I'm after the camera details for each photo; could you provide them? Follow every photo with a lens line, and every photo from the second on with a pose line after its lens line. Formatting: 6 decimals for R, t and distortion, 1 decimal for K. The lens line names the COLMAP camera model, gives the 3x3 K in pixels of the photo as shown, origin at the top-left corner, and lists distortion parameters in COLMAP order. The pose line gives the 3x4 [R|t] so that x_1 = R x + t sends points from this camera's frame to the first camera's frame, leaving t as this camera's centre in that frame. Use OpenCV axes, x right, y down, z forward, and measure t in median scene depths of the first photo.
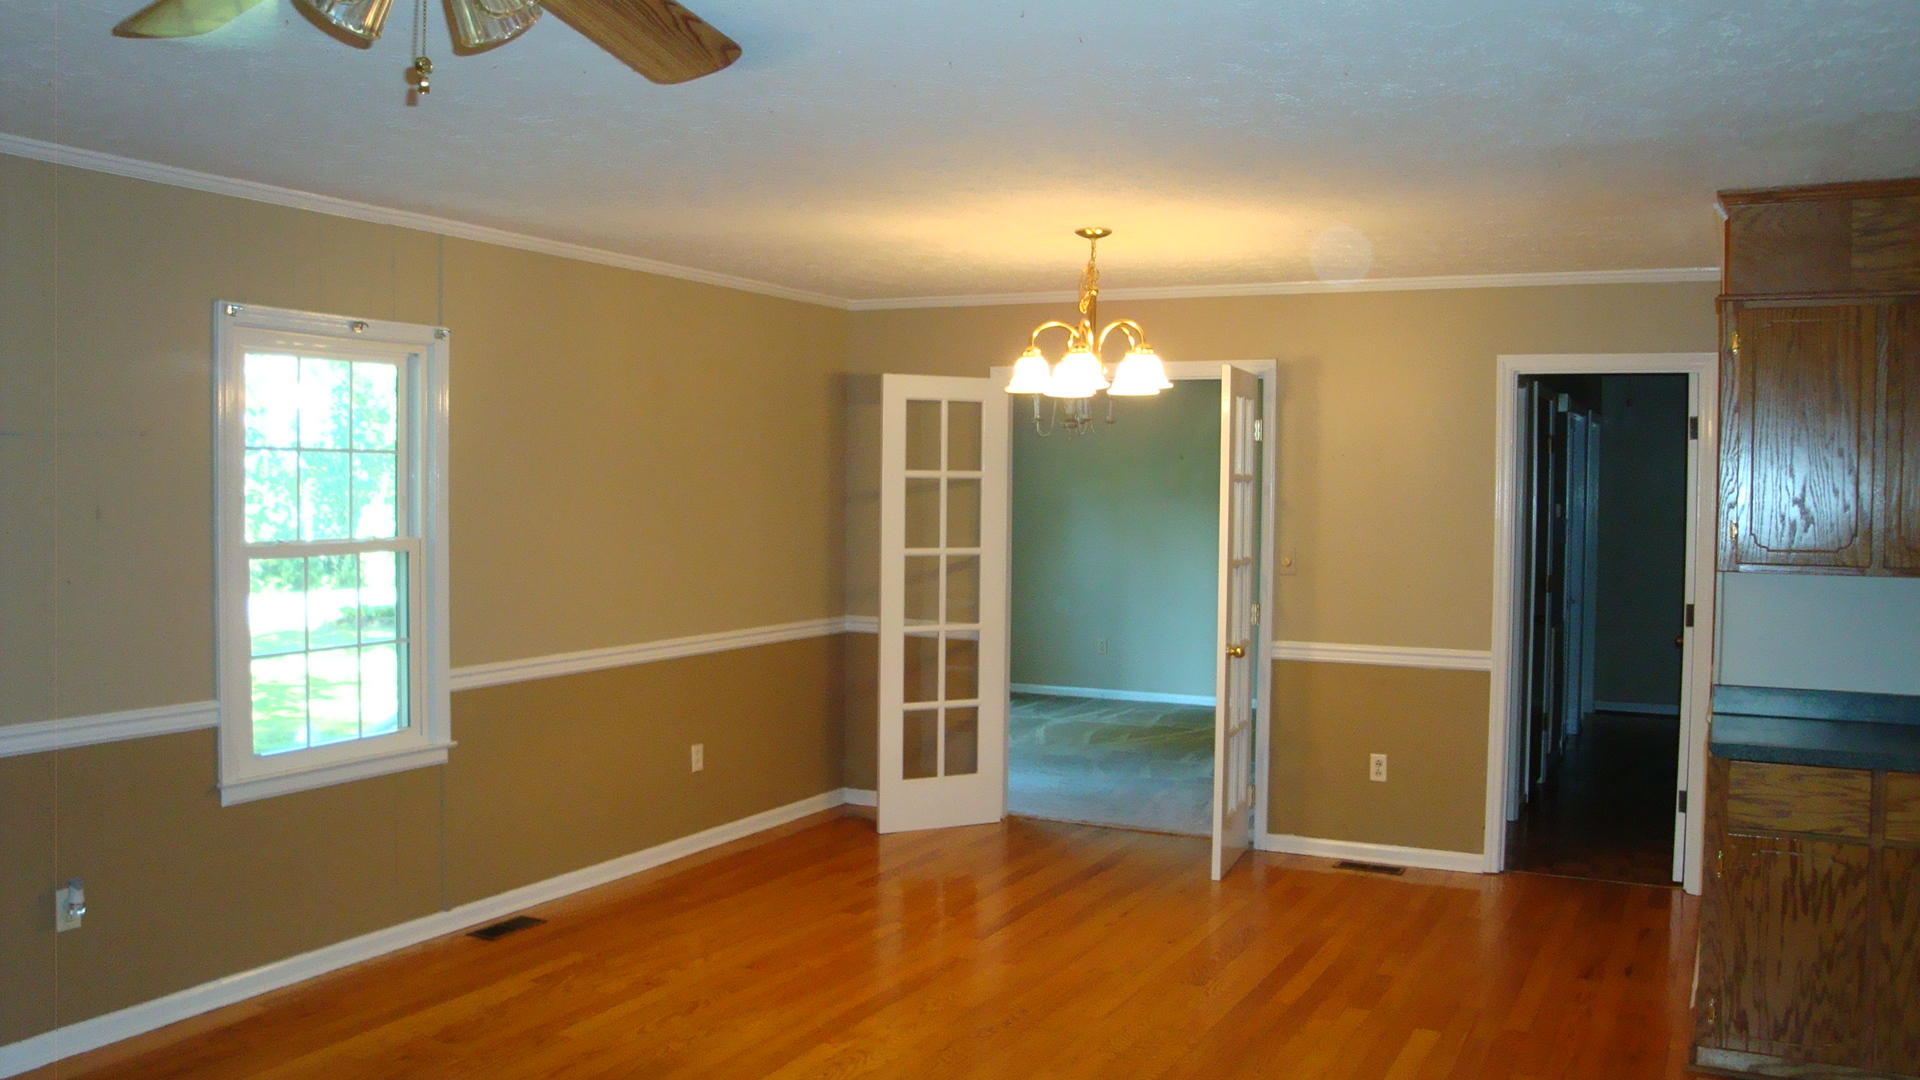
lens RADIAL K [[1619.5, 0, 960.0], [0, 1619.5, 540.0], [0, 0, 1]] dist [-0.168960, 0.161713]
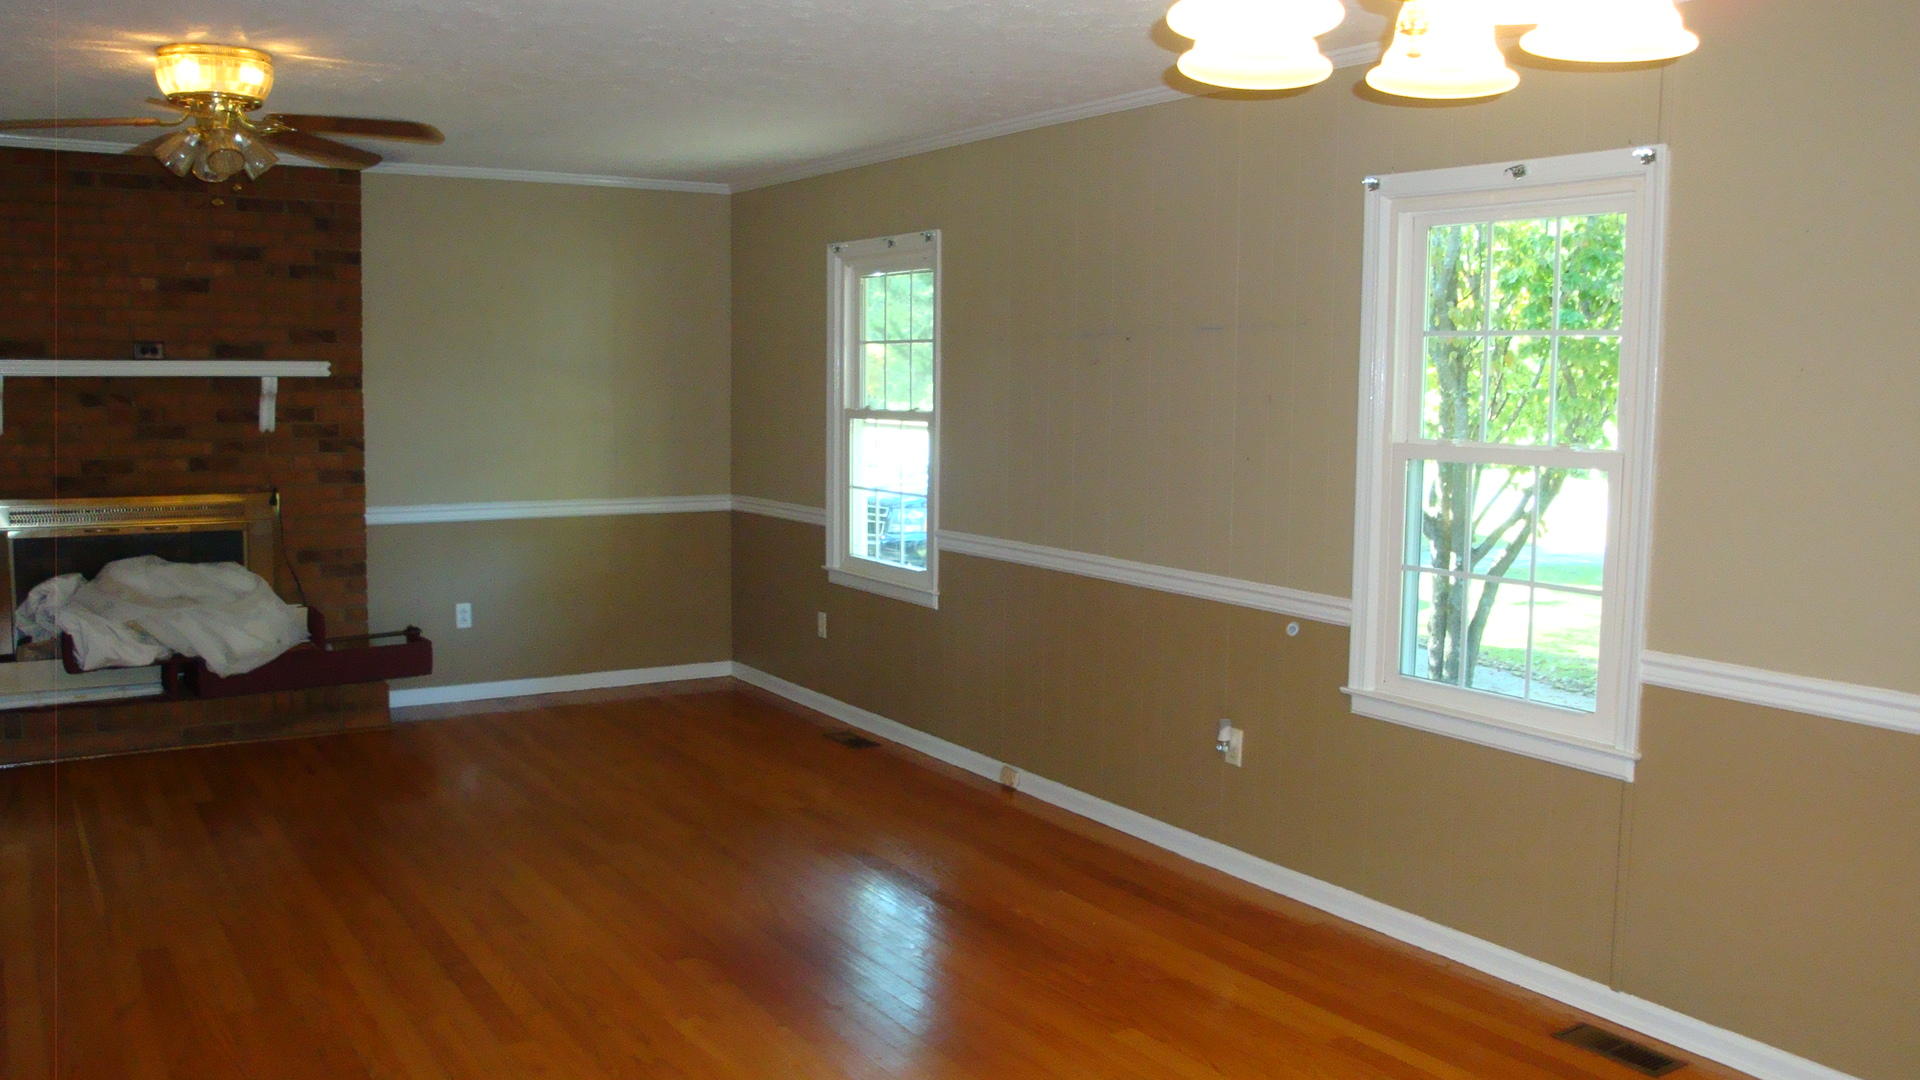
lens RADIAL K [[1619.5, 0, 960.0], [0, 1619.5, 540.0], [0, 0, 1]] dist [-0.168960, 0.161713]
pose [[-0.516928, 0.078928, -0.852382, 0.410323], [-0.042640, 0.992130, 0.117727, -0.033359], [0.854966, 0.097202, -0.509494, 1.109884]]
